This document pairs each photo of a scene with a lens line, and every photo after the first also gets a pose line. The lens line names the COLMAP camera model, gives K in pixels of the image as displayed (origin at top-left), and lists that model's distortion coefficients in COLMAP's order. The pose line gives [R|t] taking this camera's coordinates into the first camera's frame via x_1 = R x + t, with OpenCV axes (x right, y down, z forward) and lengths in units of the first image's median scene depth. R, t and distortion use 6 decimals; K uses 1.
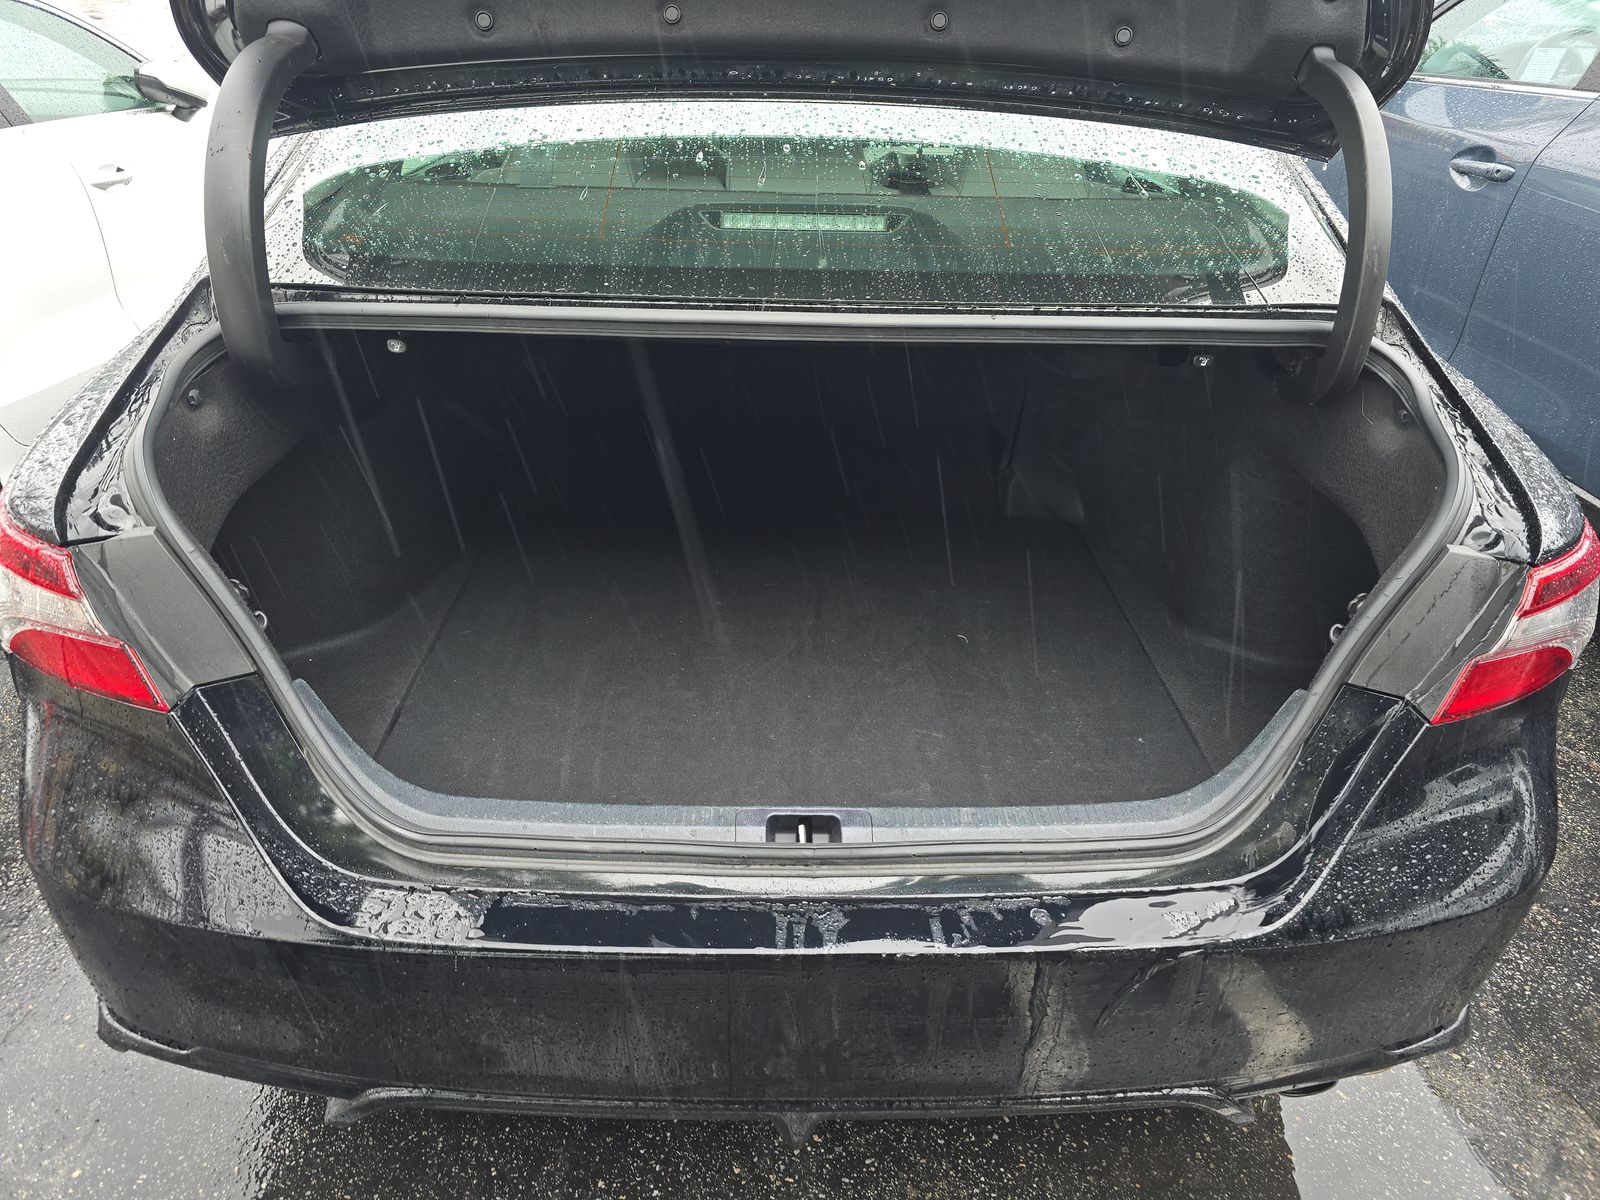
lens RADIAL K [[1076.6, 0, 786.2], [0, 1076.6, 605.7], [0, 0, 1]] dist [0.040541, -0.045072]
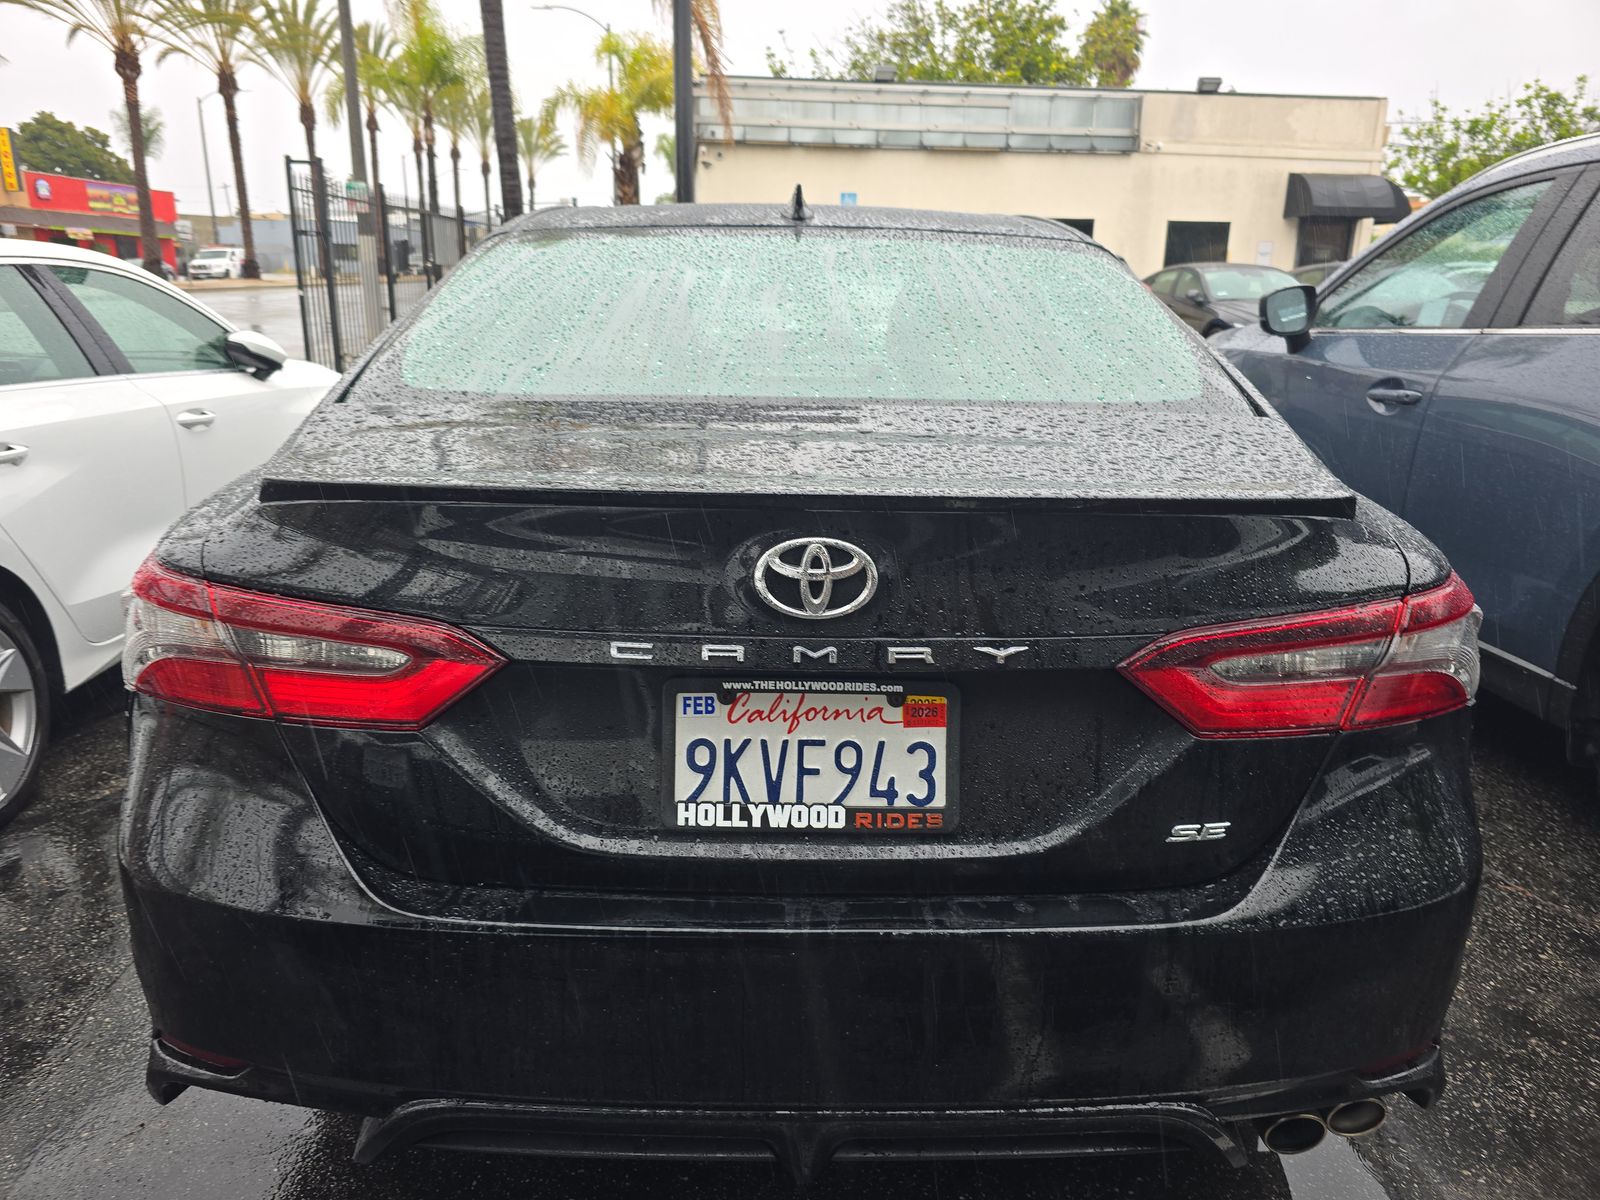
lens RADIAL K [[1076.6, 0, 786.2], [0, 1076.6, 605.7], [0, 0, 1]] dist [0.040541, -0.045072]
pose [[0.999960, -0.008707, -0.002103, -0.001562], [0.007910, 0.968558, -0.248661, 0.140911], [0.004202, 0.248635, 0.968588, -0.090015]]
